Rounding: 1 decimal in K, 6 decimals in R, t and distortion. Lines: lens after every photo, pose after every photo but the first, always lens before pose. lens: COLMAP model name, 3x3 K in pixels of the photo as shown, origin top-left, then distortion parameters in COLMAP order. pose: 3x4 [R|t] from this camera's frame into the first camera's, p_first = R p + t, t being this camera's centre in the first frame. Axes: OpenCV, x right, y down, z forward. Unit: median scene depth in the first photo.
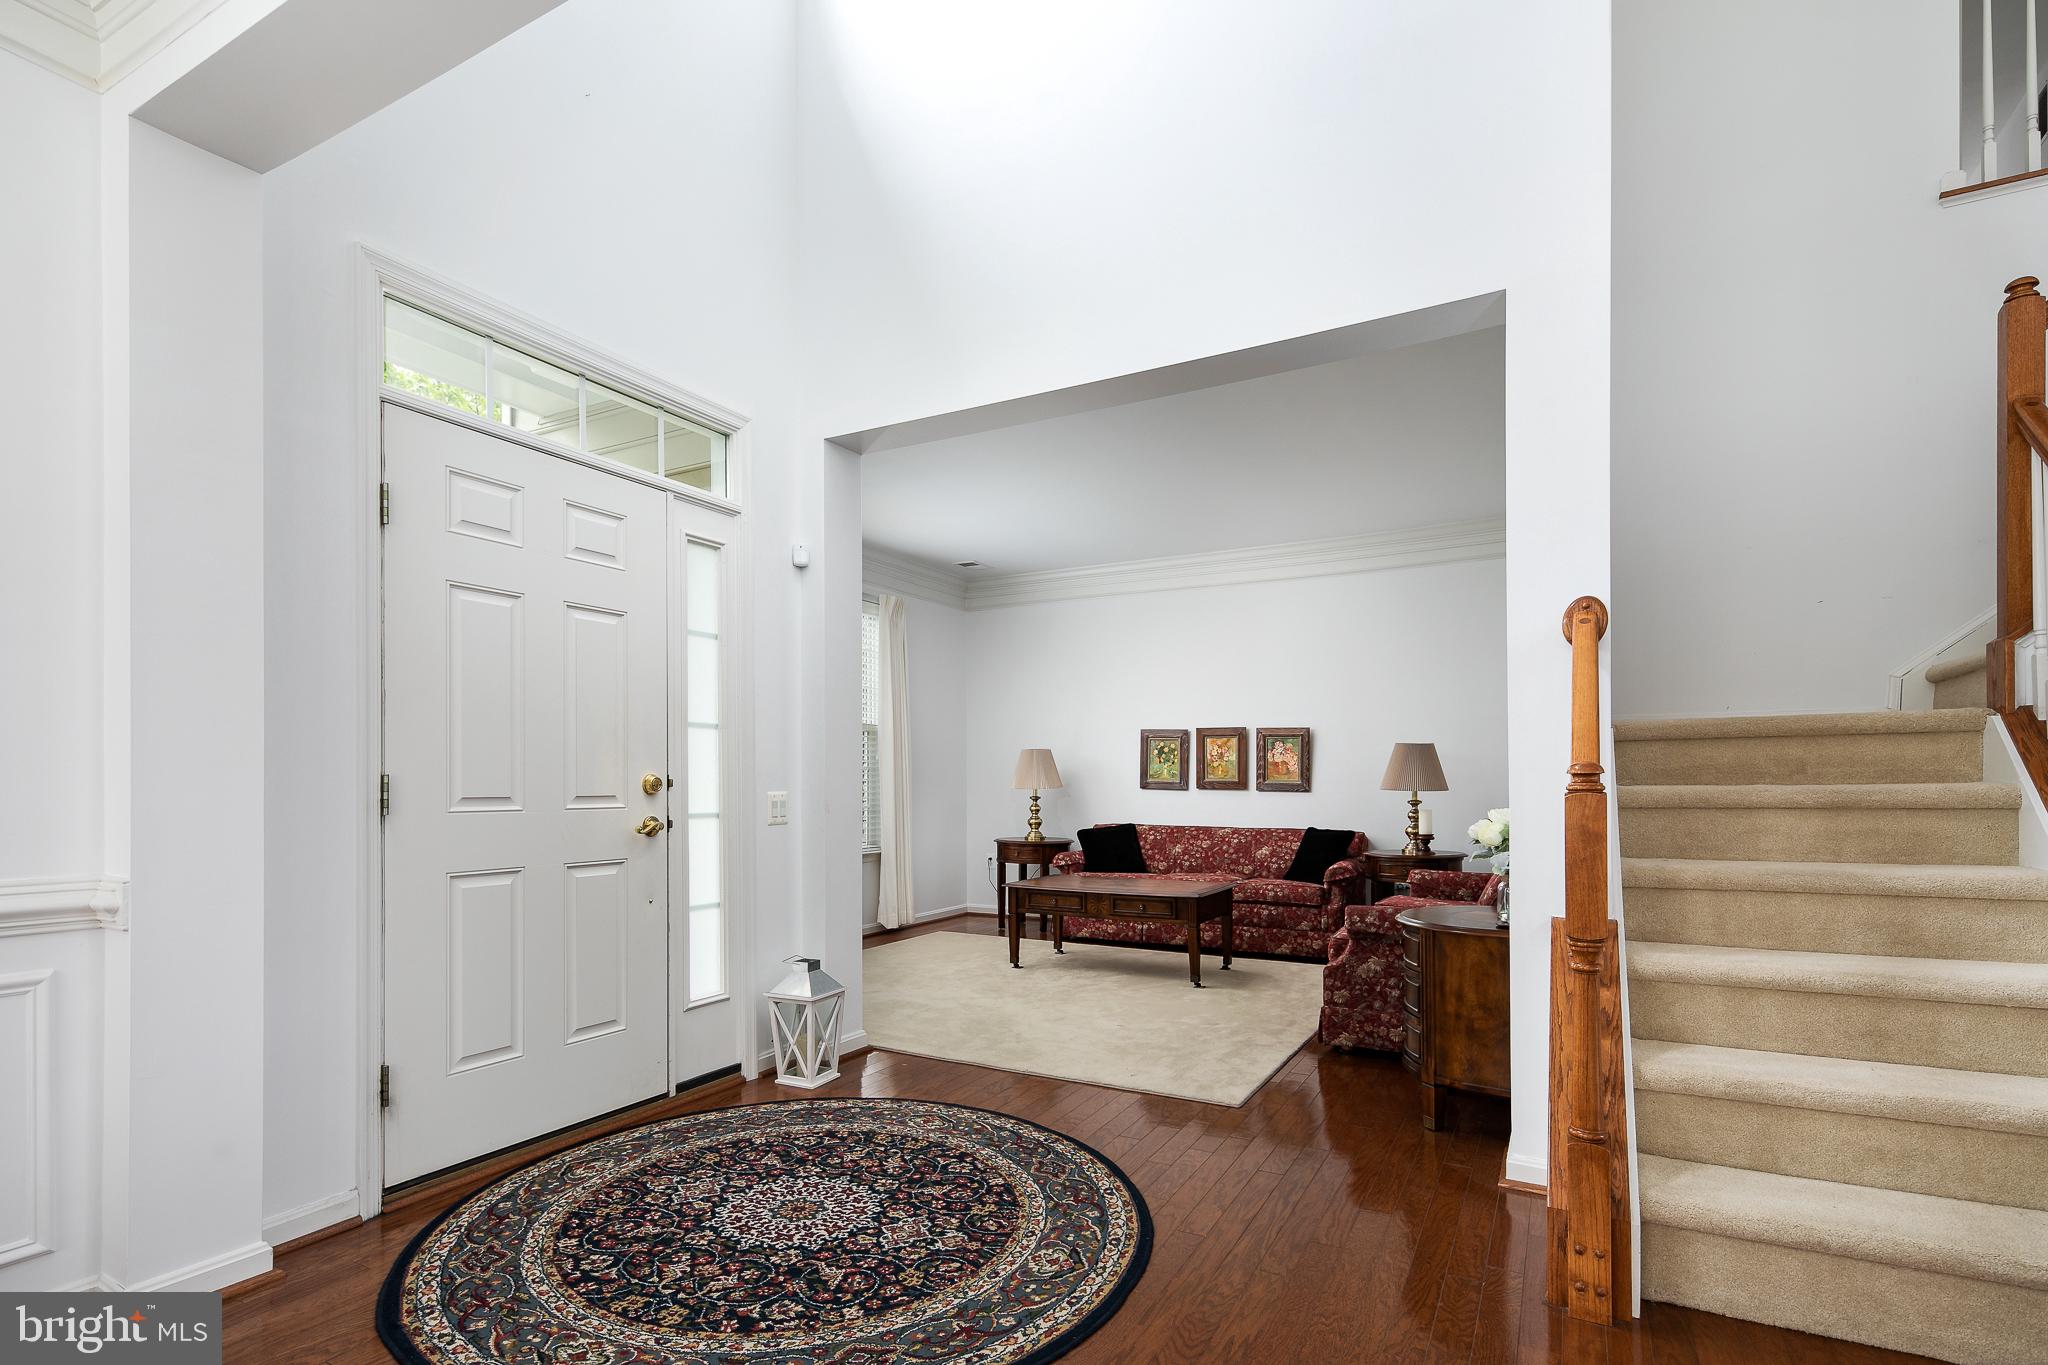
lens RADIAL K [[992.3, 0, 1061.1], [0, 992.3, 776.1], [0, 0, 1]] dist [0.005921, -0.000950]
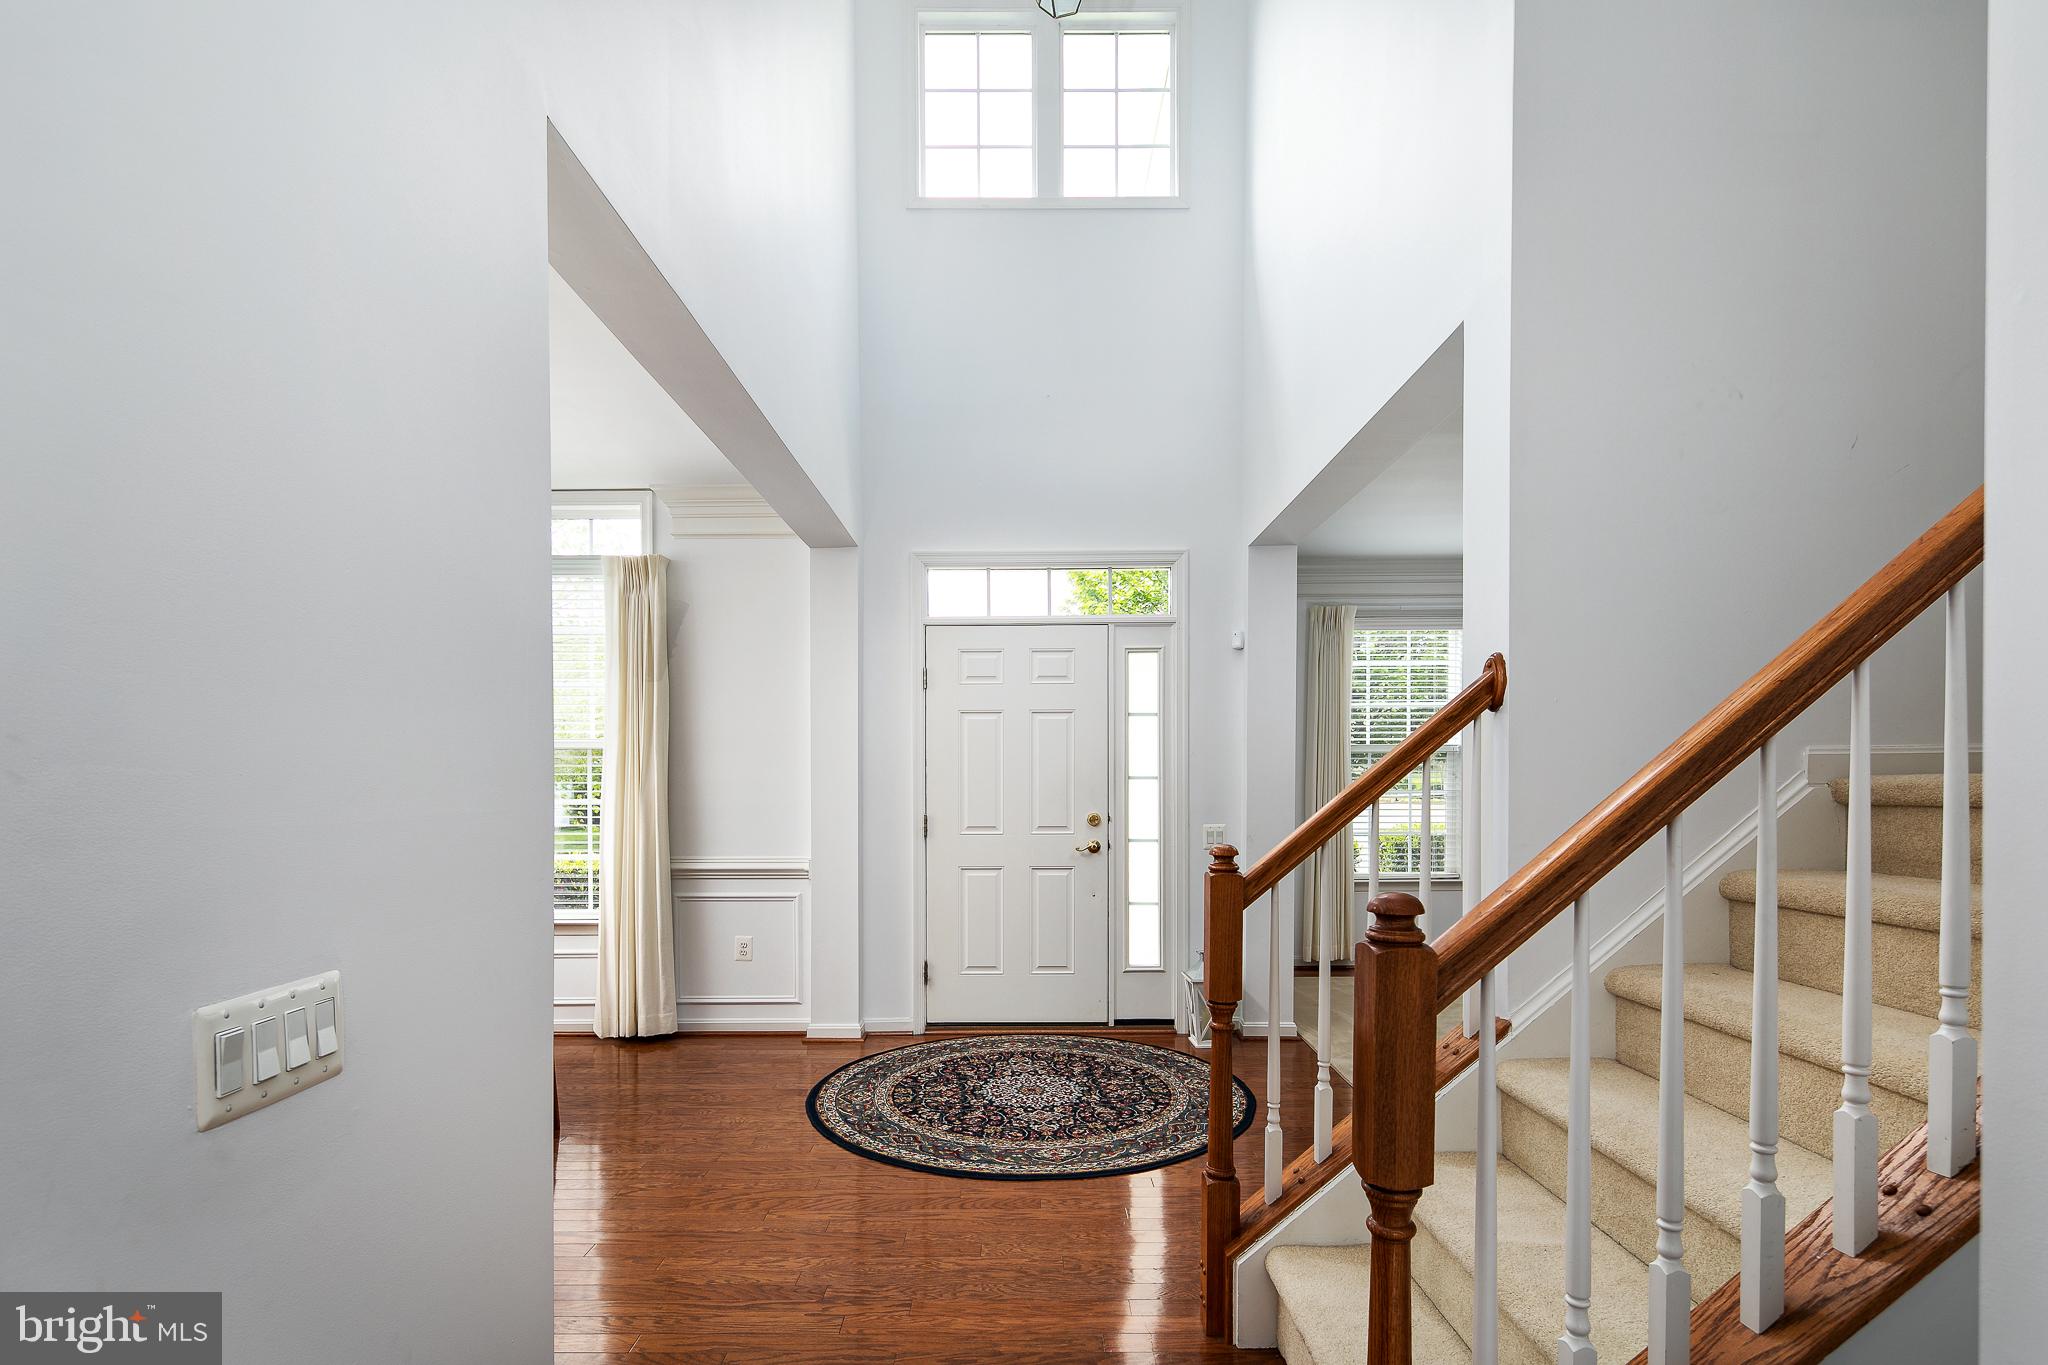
lens RADIAL K [[992.3, 0, 1017.5], [0, 992.3, 797.0], [0, 0, 1]] dist [0.005921, -0.000950]
pose [[0.485830, 0.014866, -0.873927, 1.101868], [0.007618, 0.999745, 0.021242, -0.075373], [0.874020, -0.016977, 0.485593, 0.194627]]
